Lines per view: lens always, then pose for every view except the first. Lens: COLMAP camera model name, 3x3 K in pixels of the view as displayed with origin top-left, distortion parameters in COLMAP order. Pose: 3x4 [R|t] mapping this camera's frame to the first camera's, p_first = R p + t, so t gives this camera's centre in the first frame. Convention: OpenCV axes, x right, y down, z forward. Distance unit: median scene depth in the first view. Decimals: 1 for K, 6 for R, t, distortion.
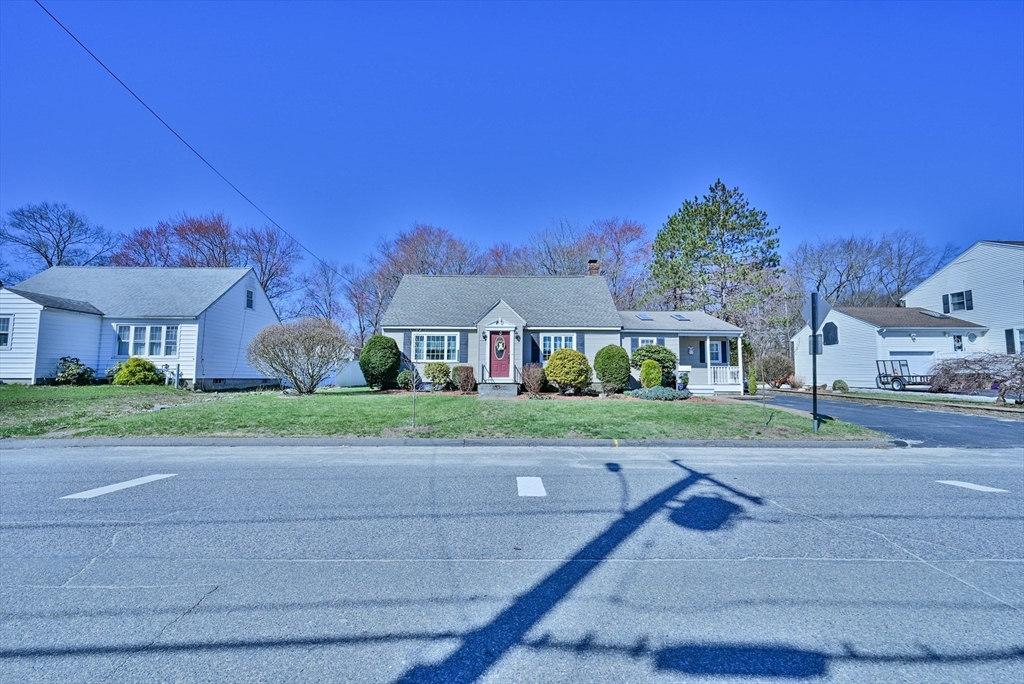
lens RADIAL K [[403.3, 0, 513.0], [0, 403.3, 342.1], [0, 0, 1]] dist [-0.001359, -0.000146]
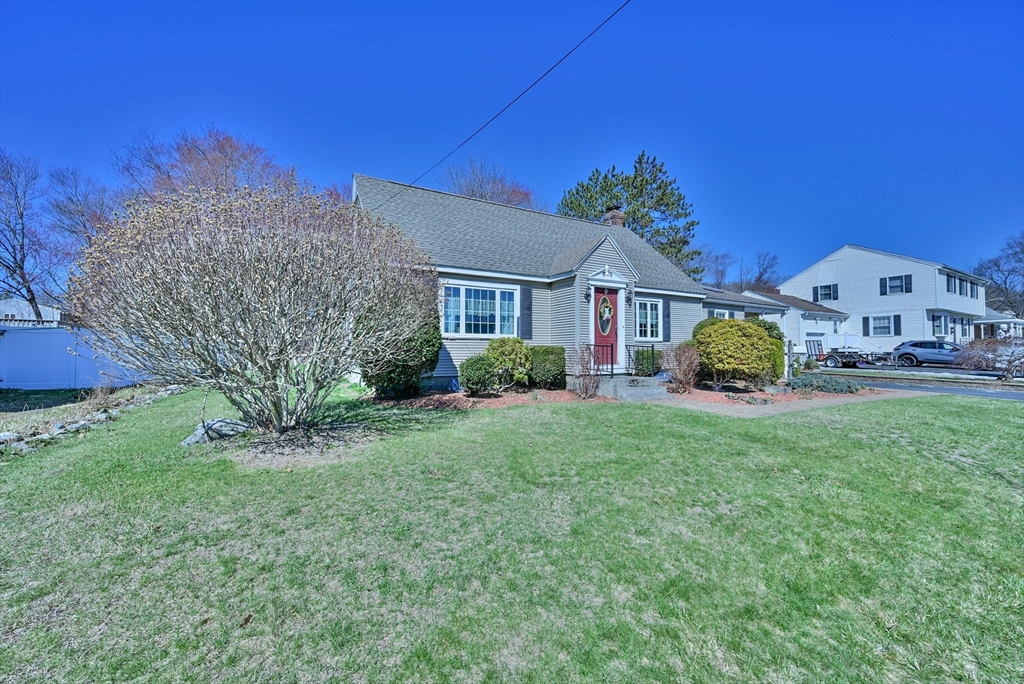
lens RADIAL K [[403.3, 0, 516.0], [0, 403.3, 342.1], [0, 0, 1]] dist [-0.001359, -0.000146]
pose [[0.871506, 0.005776, 0.490351, -0.414218], [-0.035840, 0.998007, 0.051942, 0.025534], [-0.489074, -0.062842, 0.869976, 0.504436]]
